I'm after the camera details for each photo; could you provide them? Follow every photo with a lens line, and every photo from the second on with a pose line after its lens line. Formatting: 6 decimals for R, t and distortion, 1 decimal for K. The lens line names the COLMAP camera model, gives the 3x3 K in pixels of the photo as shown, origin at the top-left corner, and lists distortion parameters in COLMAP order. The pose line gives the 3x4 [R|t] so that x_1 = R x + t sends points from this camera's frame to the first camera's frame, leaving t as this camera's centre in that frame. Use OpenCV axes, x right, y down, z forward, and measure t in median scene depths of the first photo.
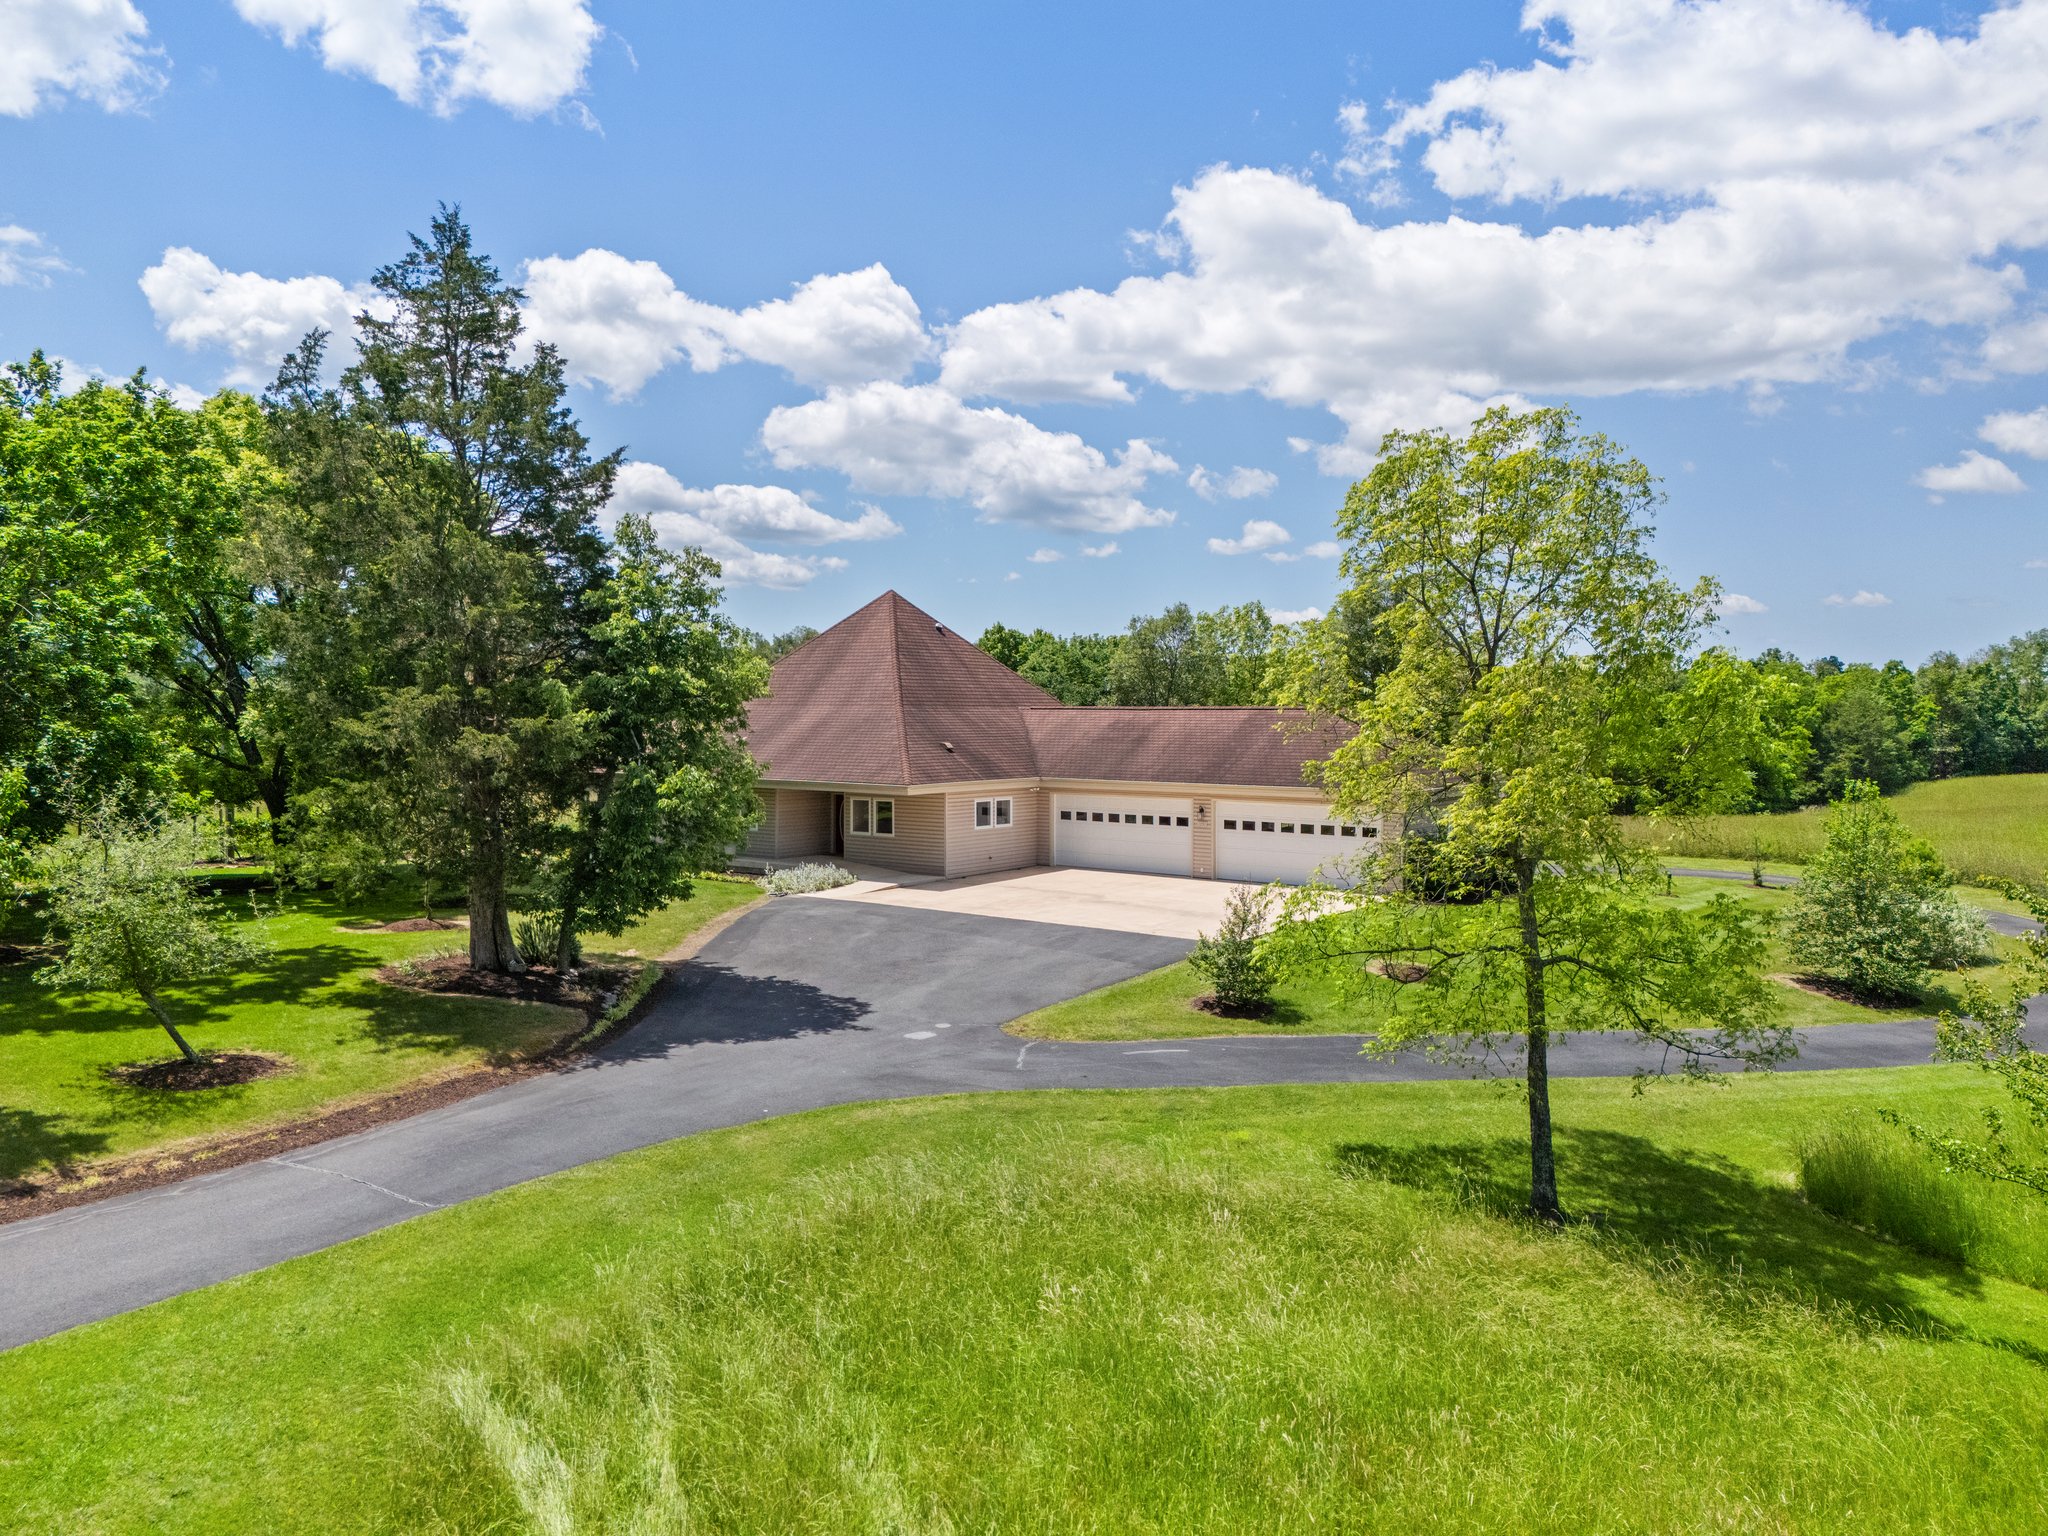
lens RADIAL K [[1484.4, 0, 1024.0], [0, 1484.4, 768.0], [0, 0, 1]] dist [0.074144, -0.083073]
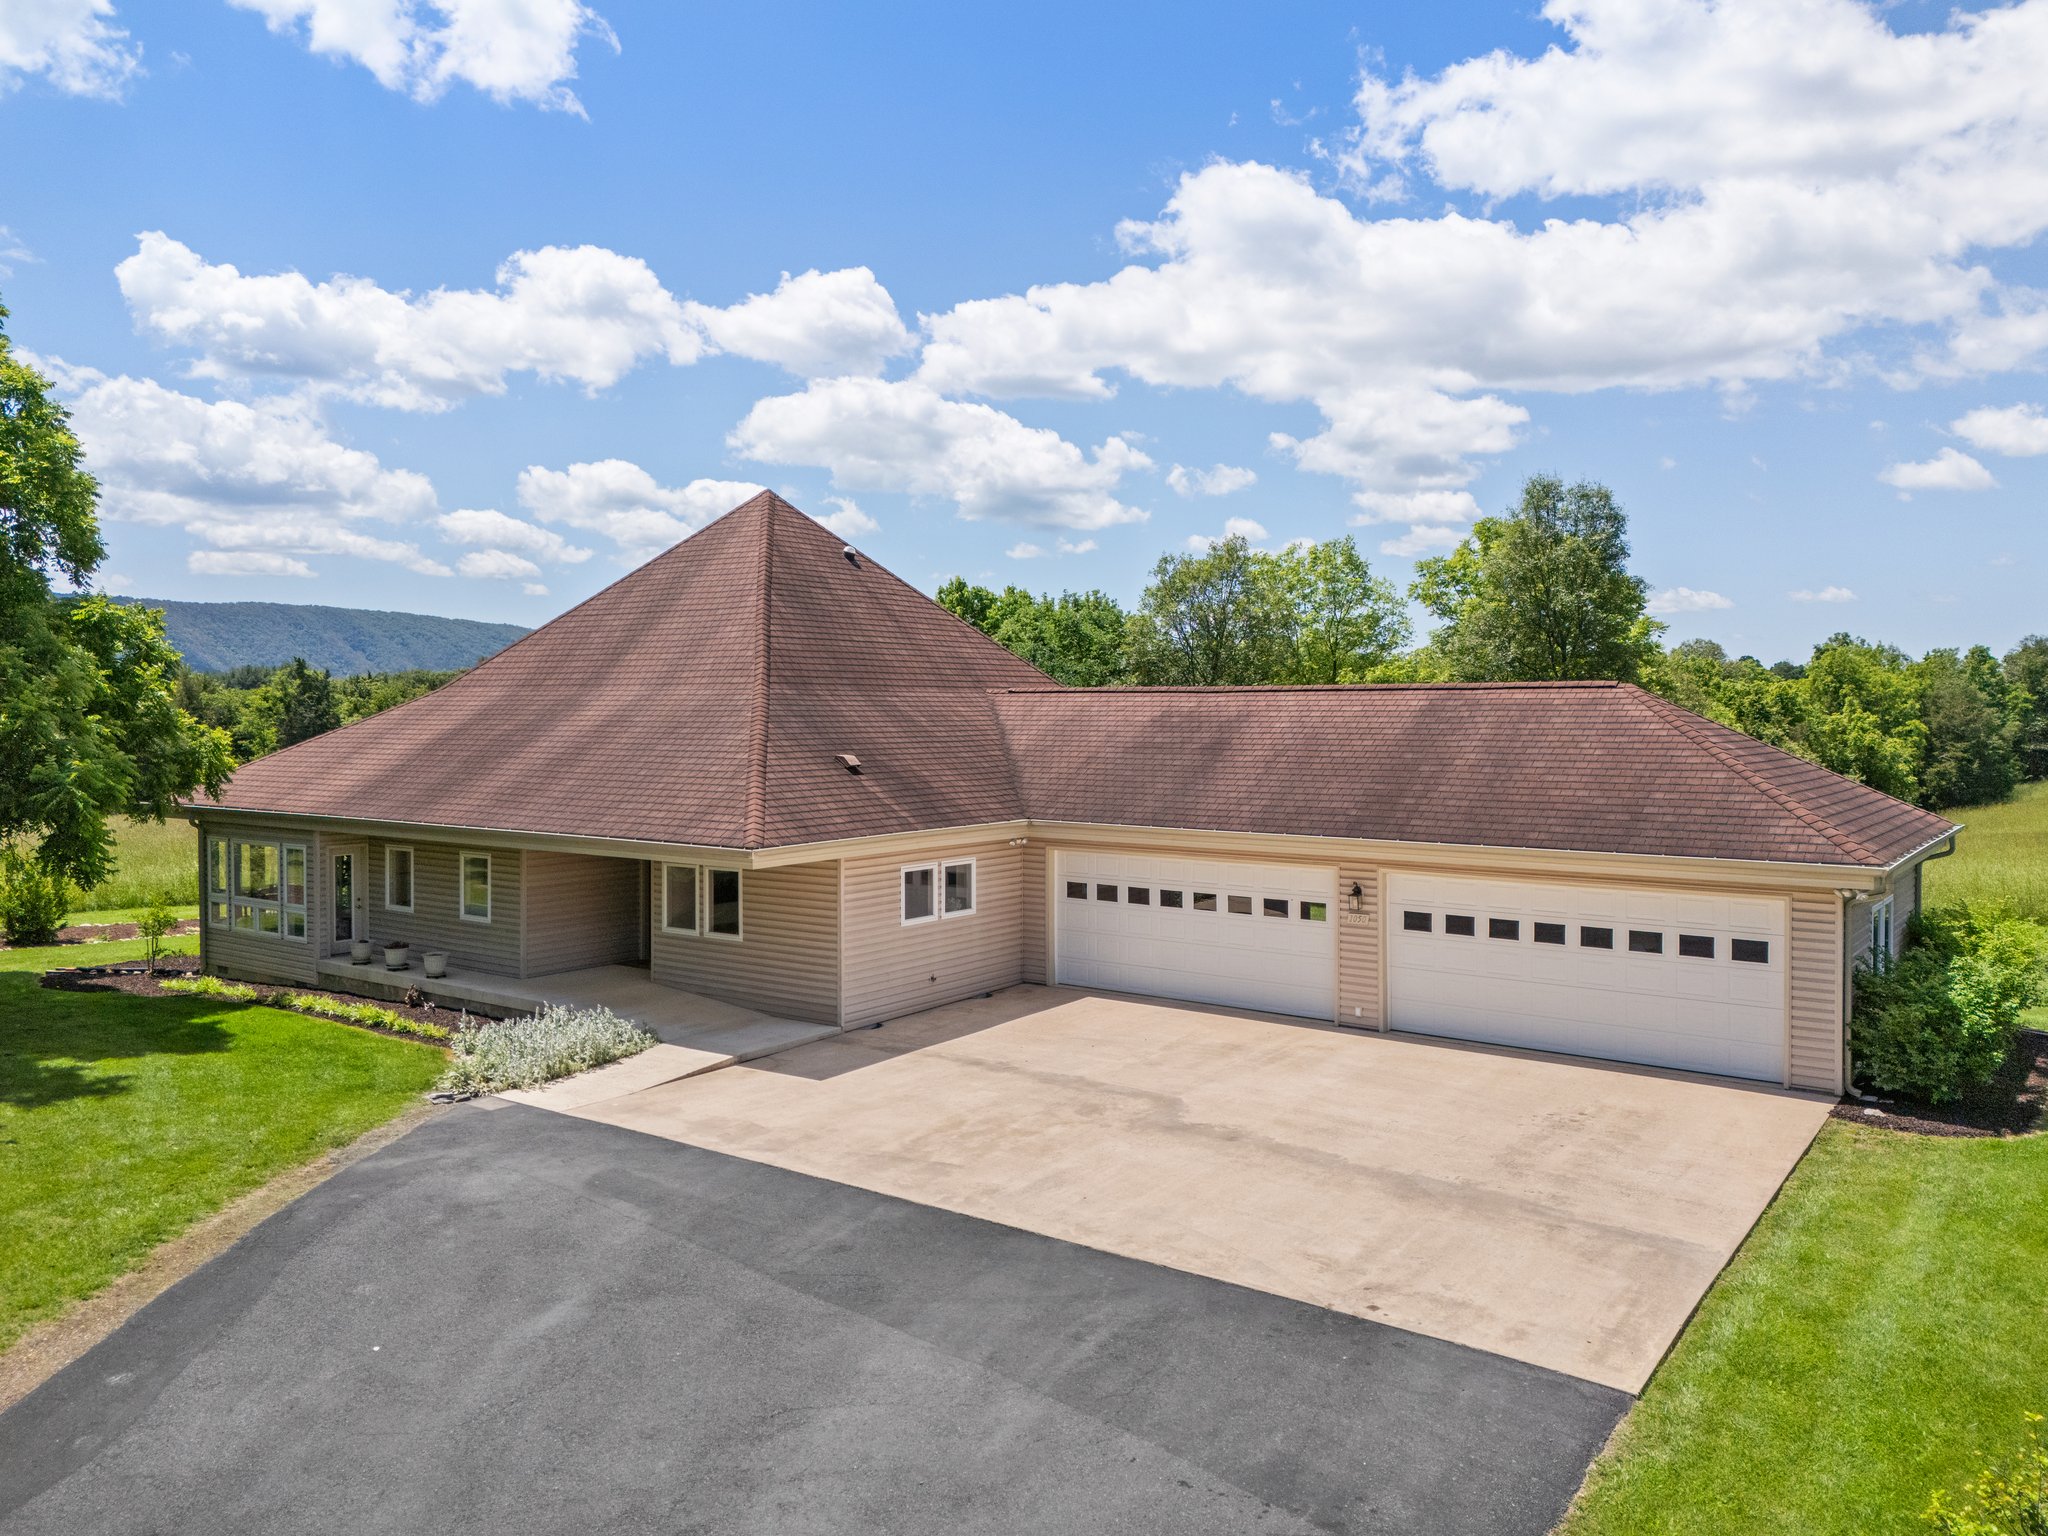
lens RADIAL K [[1493.9, 0, 1030.9], [0, 1493.9, 740.2], [0, 0, 1]] dist [0.088826, -0.084672]
pose [[0.999766, -0.005031, 0.021019, 0.000808], [0.005352, 0.999869, -0.015284, -0.014957], [-0.020939, 0.015393, 0.999662, 0.509473]]
